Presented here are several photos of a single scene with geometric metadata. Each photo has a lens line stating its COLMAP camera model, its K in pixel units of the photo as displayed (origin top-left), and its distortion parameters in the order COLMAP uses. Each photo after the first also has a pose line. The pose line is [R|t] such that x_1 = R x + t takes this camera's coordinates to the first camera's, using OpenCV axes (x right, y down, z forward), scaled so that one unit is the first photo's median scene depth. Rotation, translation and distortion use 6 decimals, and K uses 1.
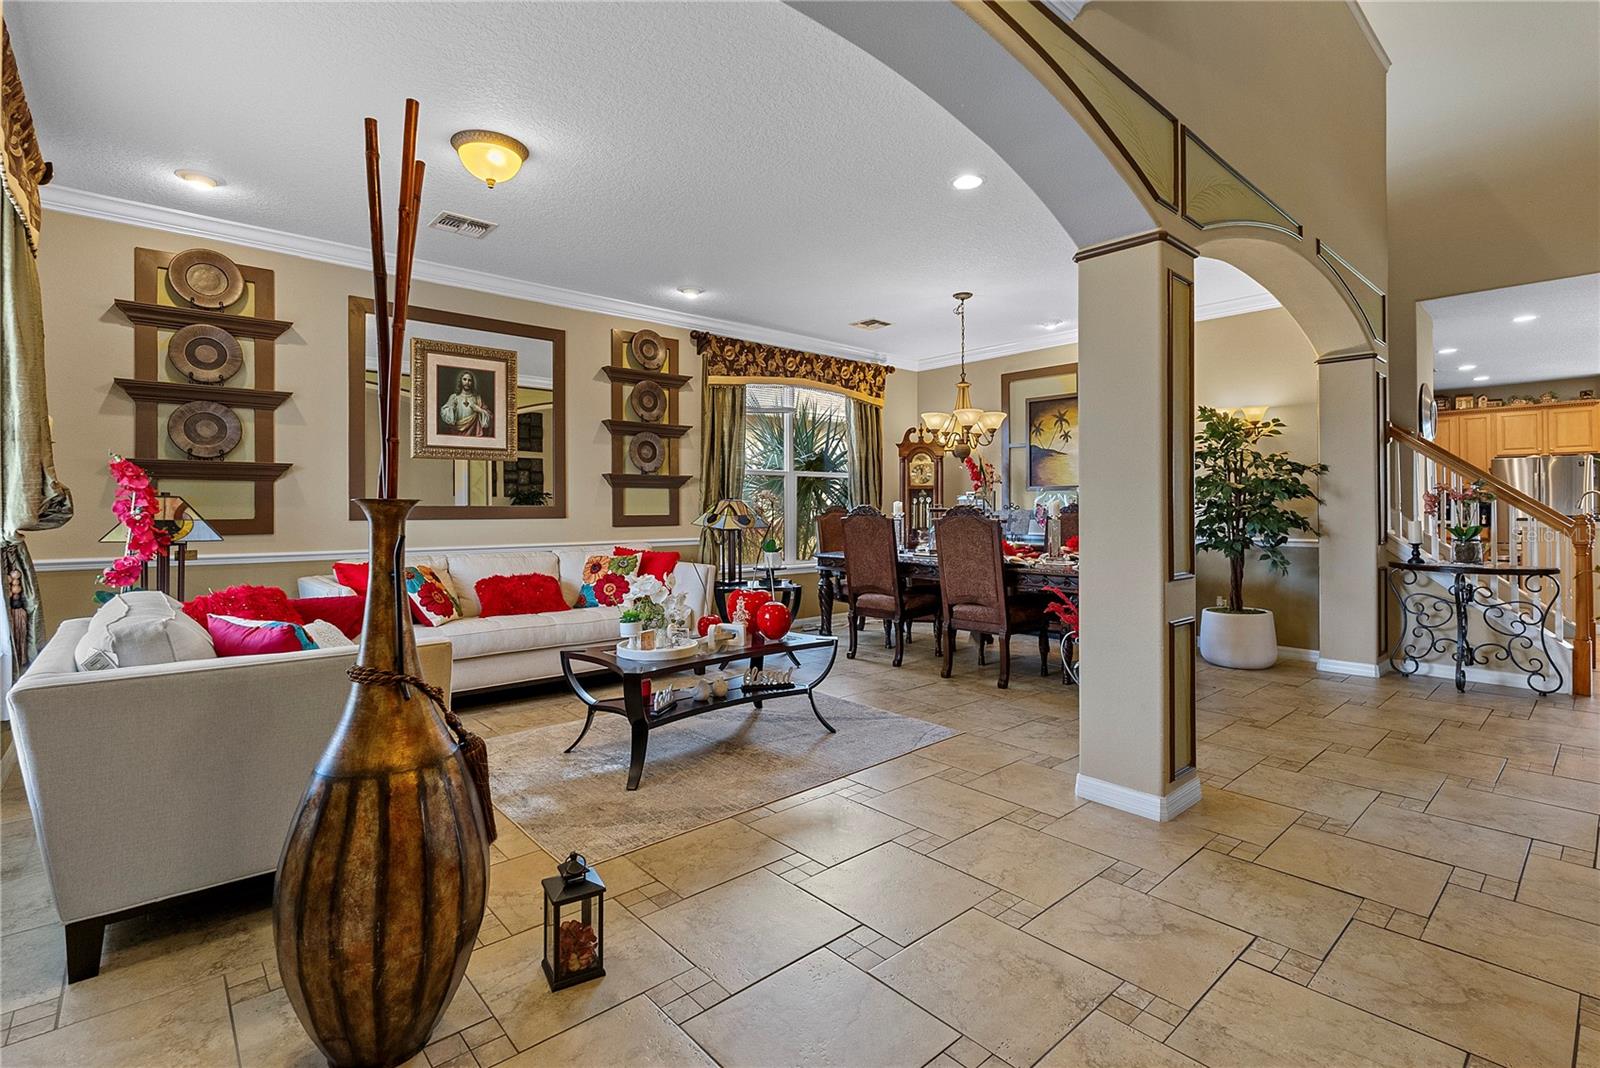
lens RADIAL K [[715.0, 0, 804.9], [0, 715.0, 504.1], [0, 0, 1]] dist [-0.004348, 0.001154]
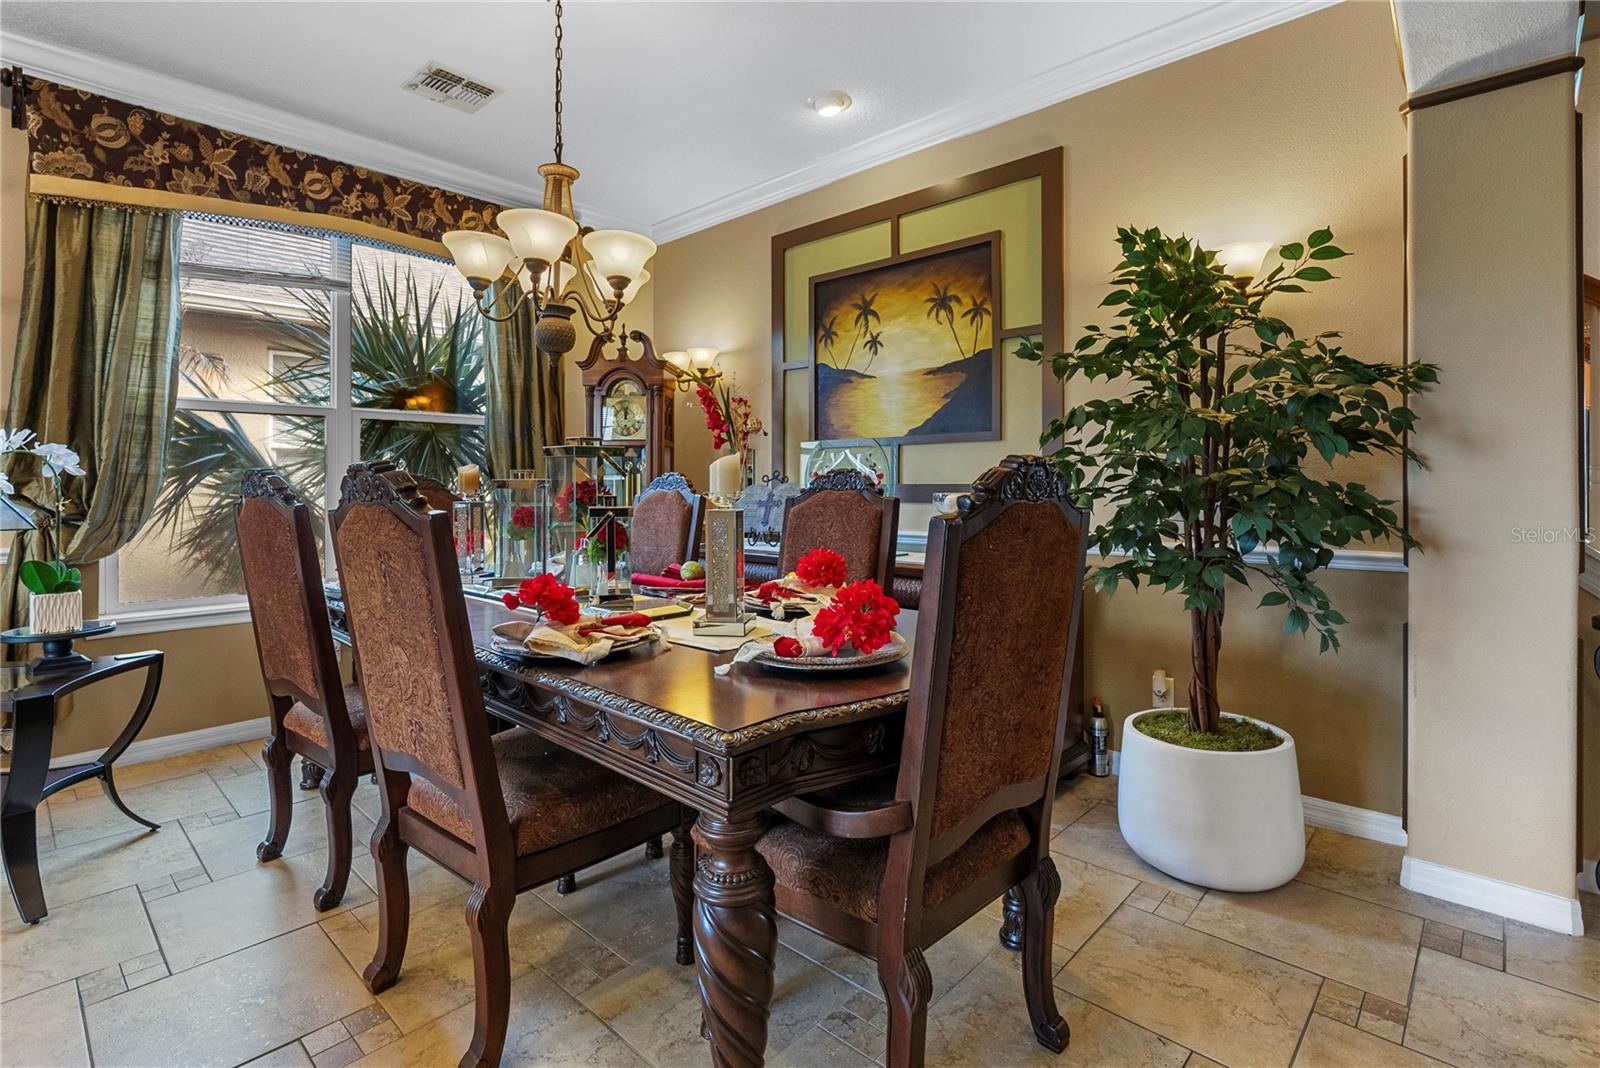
lens RADIAL K [[753.0, 0, 772.2], [0, 753.0, 486.2], [0, 0, 1]] dist [0.000553, -0.000818]
pose [[0.997644, 0.001442, 0.068594, 0.274538], [-0.001786, 0.999986, 0.004952, 0.007521], [-0.068586, -0.005063, 0.997632, 0.493176]]
